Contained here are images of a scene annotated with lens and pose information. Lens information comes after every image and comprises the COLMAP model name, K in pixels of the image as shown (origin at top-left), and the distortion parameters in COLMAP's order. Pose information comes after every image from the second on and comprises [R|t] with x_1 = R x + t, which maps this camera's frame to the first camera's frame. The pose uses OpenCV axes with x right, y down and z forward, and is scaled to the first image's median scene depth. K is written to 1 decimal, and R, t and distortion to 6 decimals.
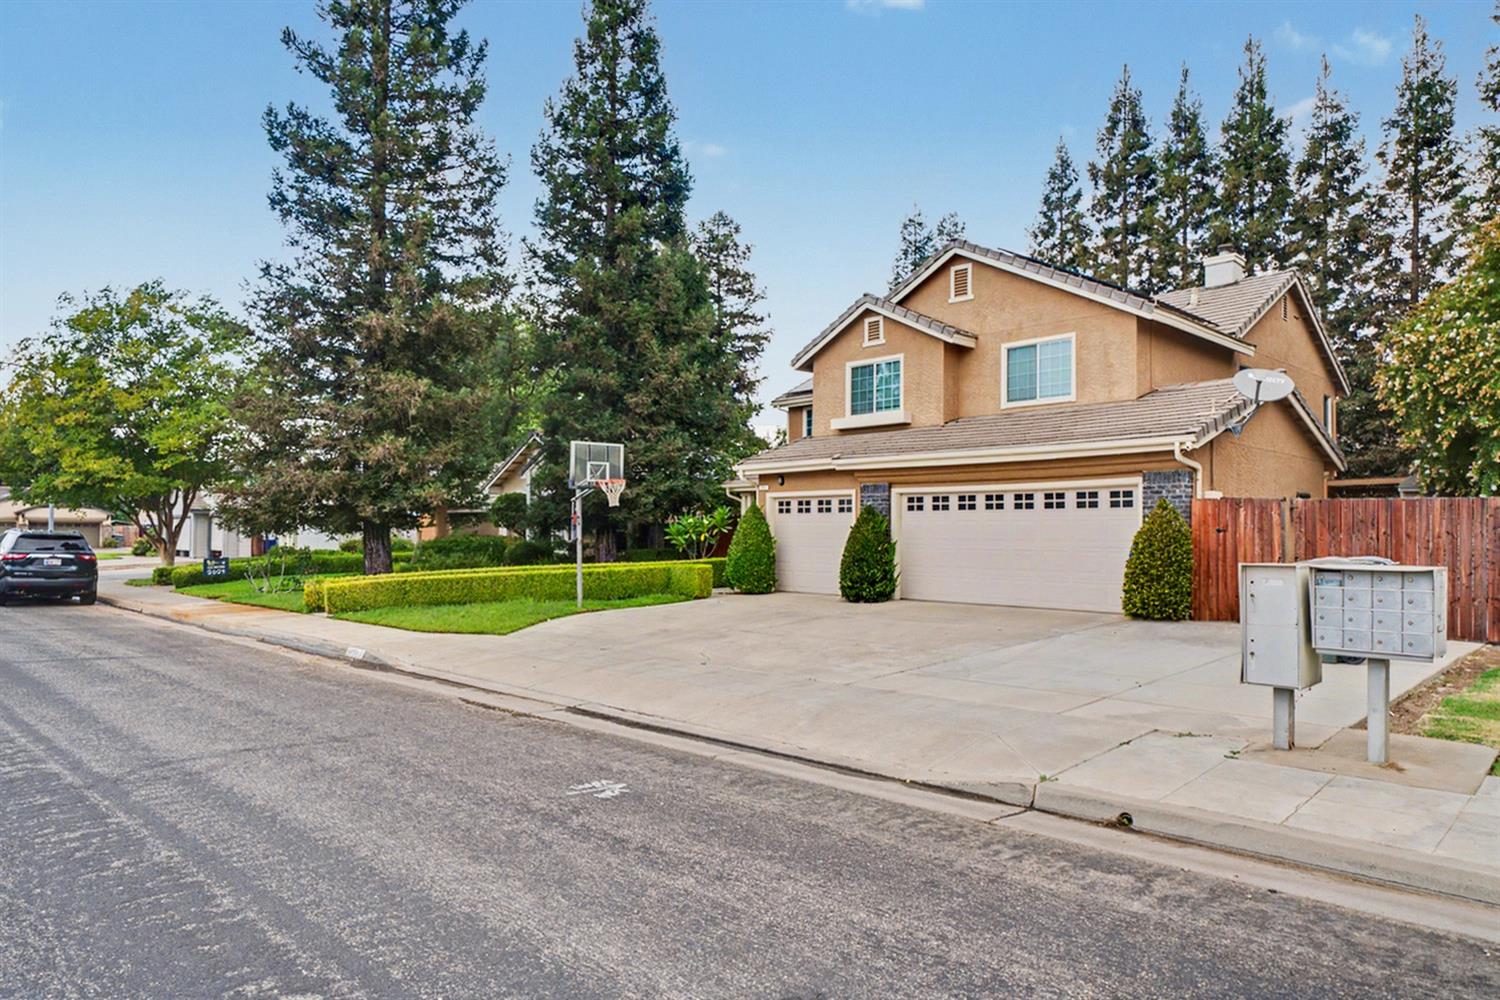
lens RADIAL K [[955.6, 0, 749.4], [0, 955.6, 508.4], [0, 0, 1]] dist [0.036488, 0.001181]
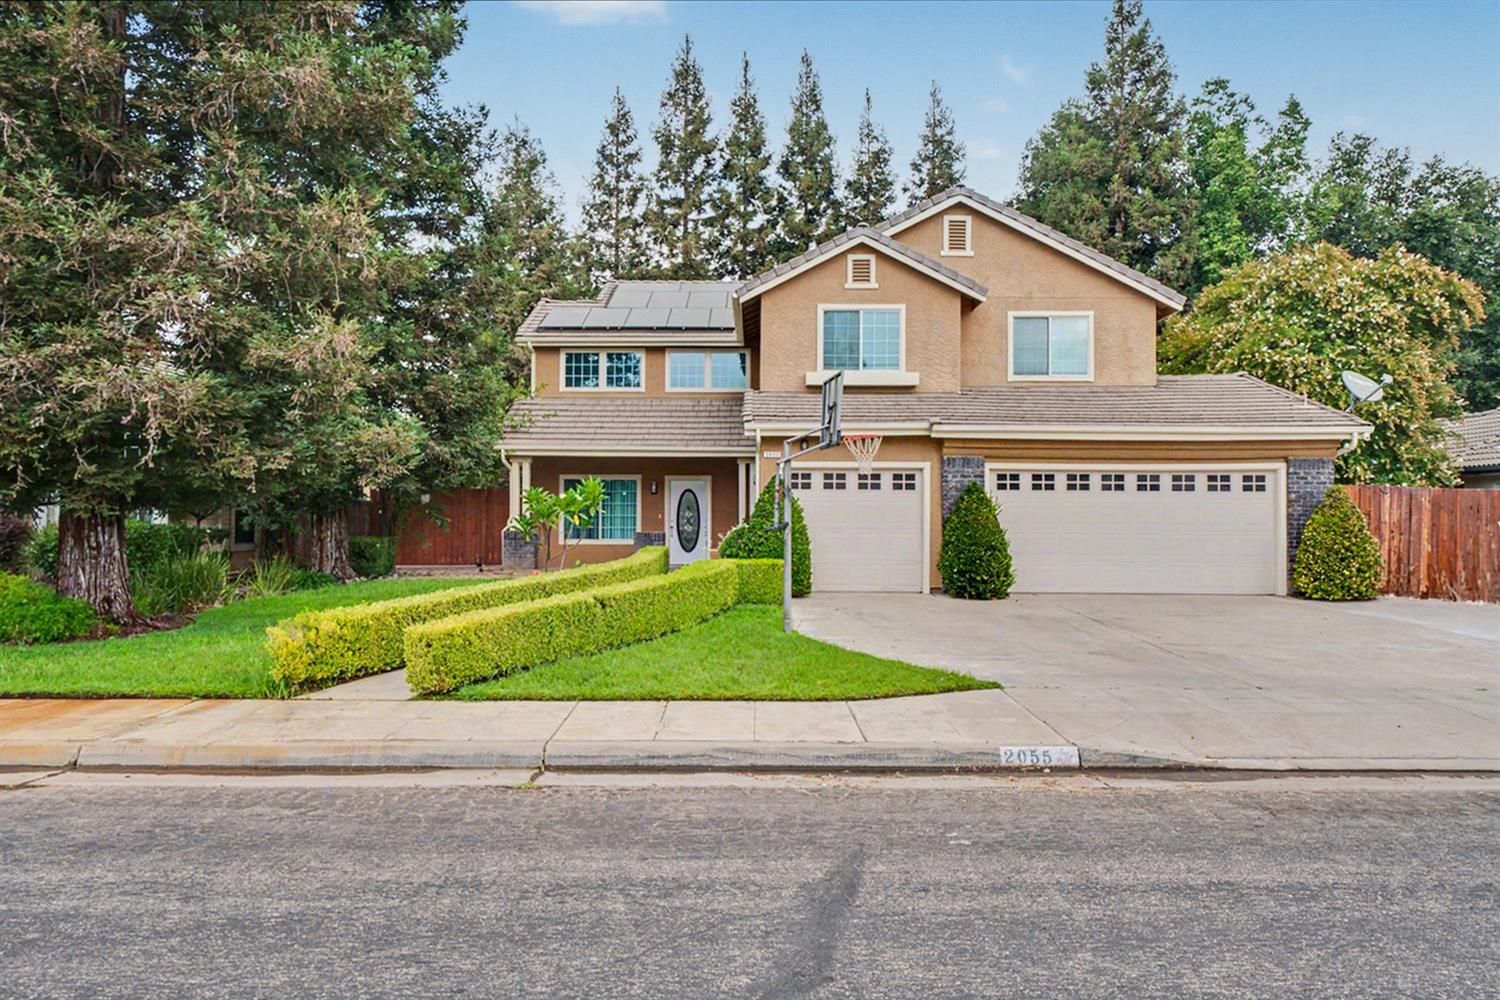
lens RADIAL K [[1009.4, 0, 750.7], [0, 1009.4, 500.4], [0, 0, 1]] dist [0.008247, 0.000544]
pose [[0.703294, 0.014213, 0.710757, -0.618911], [-0.022130, 0.999753, 0.001906, 0.014974], [-0.710554, -0.017069, 0.703435, 0.502084]]
